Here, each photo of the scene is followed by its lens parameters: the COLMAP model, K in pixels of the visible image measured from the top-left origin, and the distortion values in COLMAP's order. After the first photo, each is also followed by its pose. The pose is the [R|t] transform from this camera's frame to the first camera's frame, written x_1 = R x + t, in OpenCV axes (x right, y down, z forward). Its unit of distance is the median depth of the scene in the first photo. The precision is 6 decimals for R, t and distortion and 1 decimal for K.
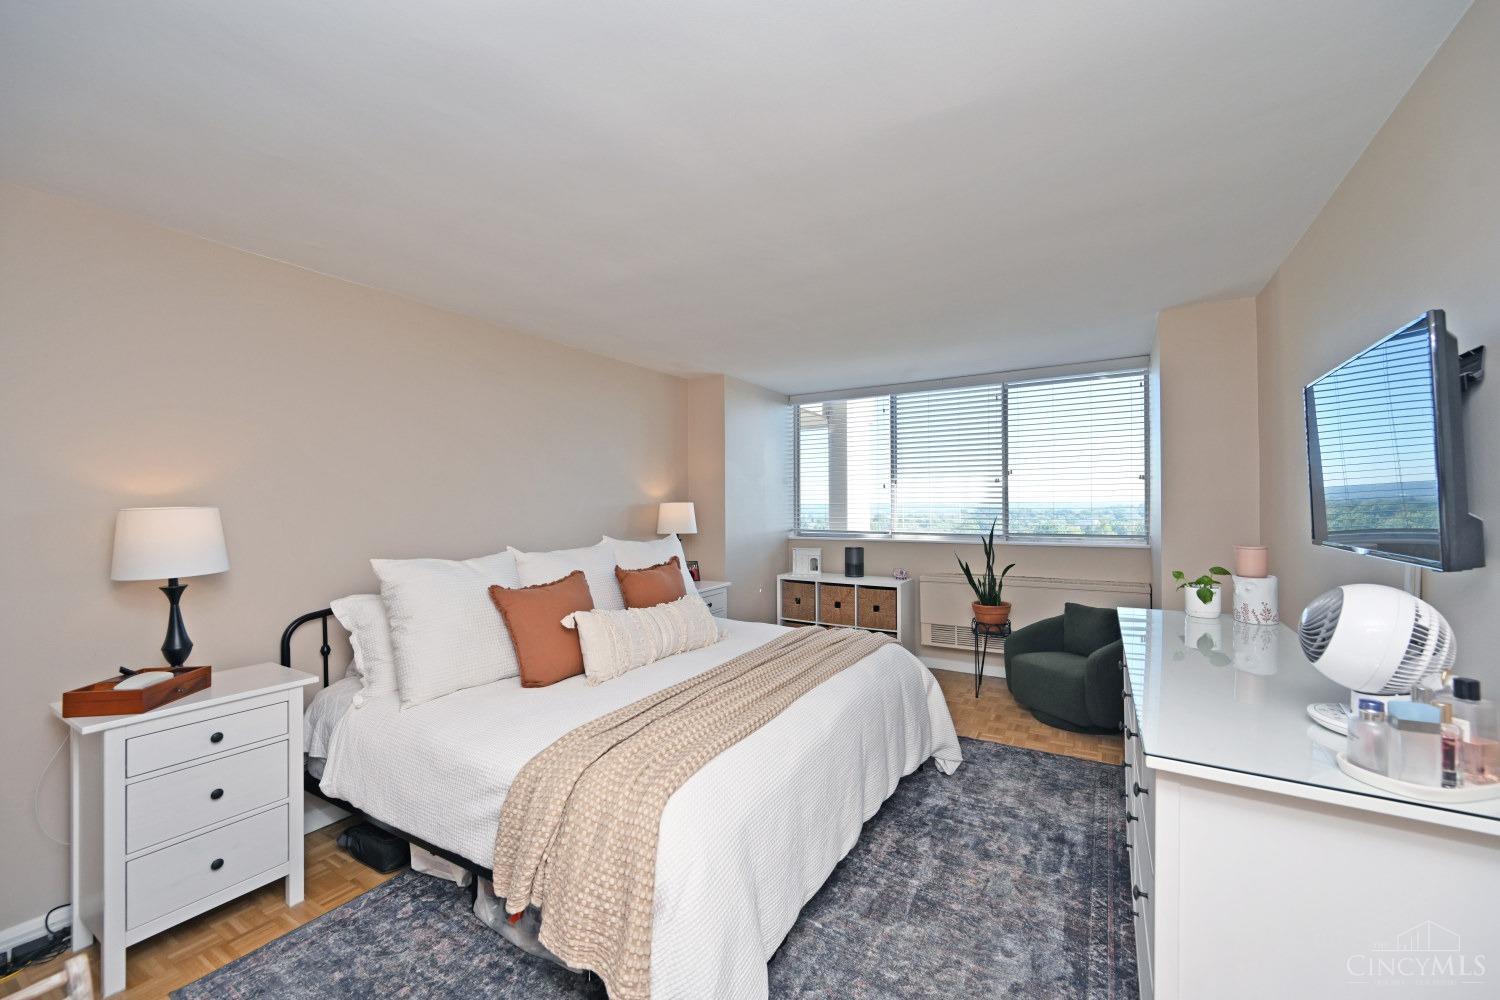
lens RADIAL K [[586.1, 0, 754.5], [0, 586.1, 506.0], [0, 0, 1]] dist [-0.001825, -0.000352]
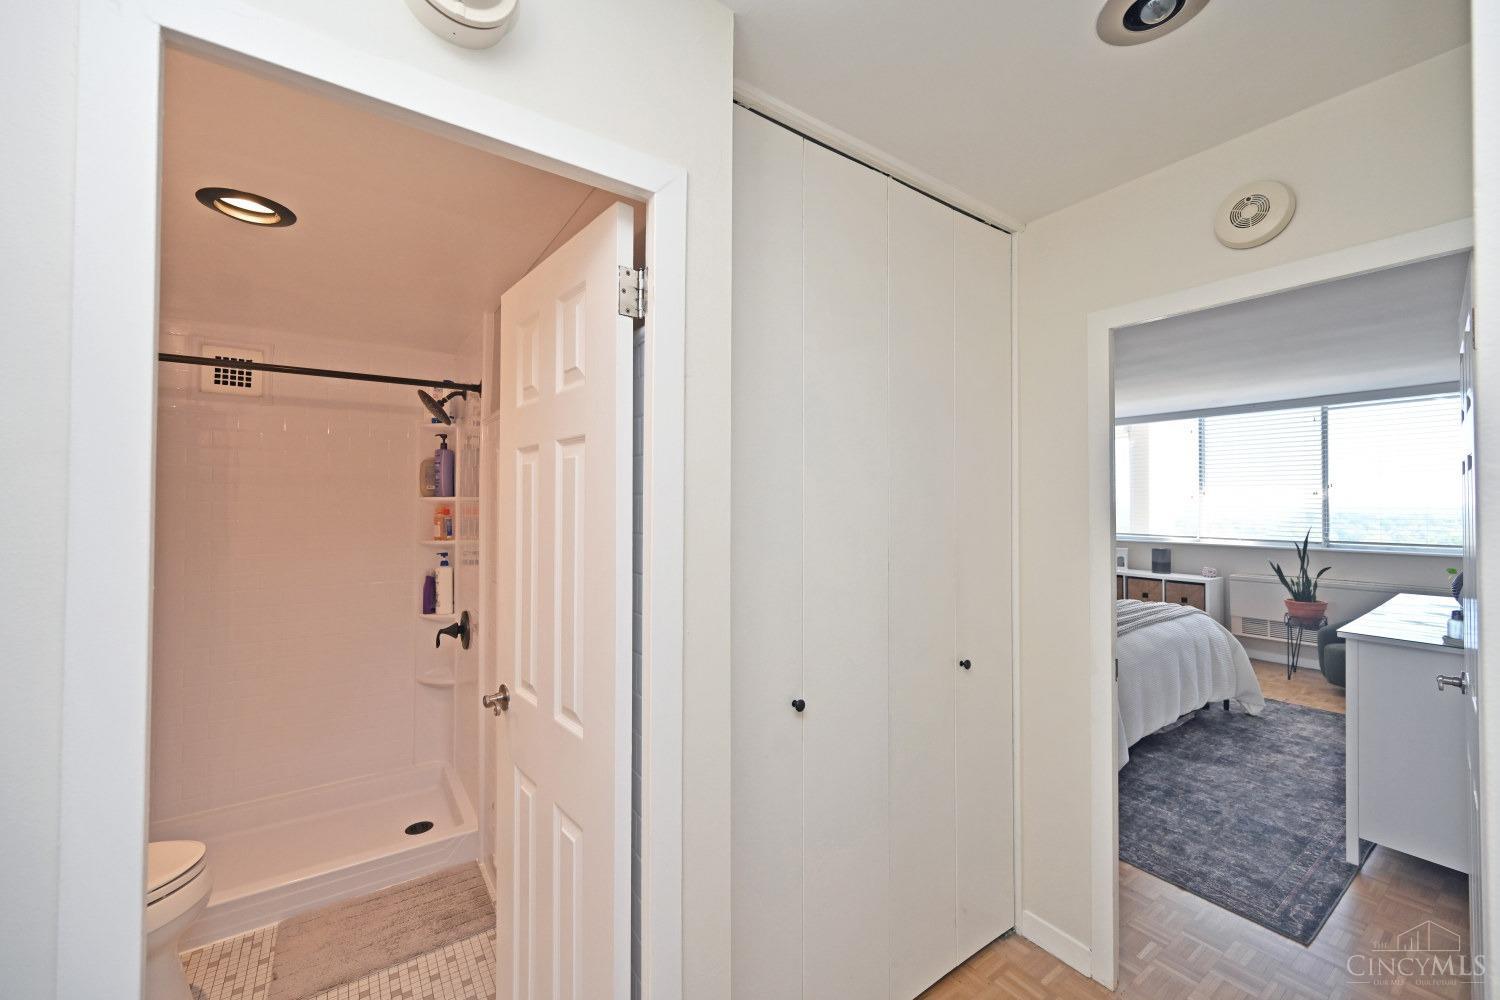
lens RADIAL K [[586.1, 0, 750.0], [0, 586.1, 495.1], [0, 0, 1]] dist [-0.001825, -0.000352]
pose [[0.912447, 0.004268, -0.409172, -0.121859], [-0.010344, 0.999867, -0.012637, -0.016217], [0.409064, 0.015764, 0.912370, -0.493121]]
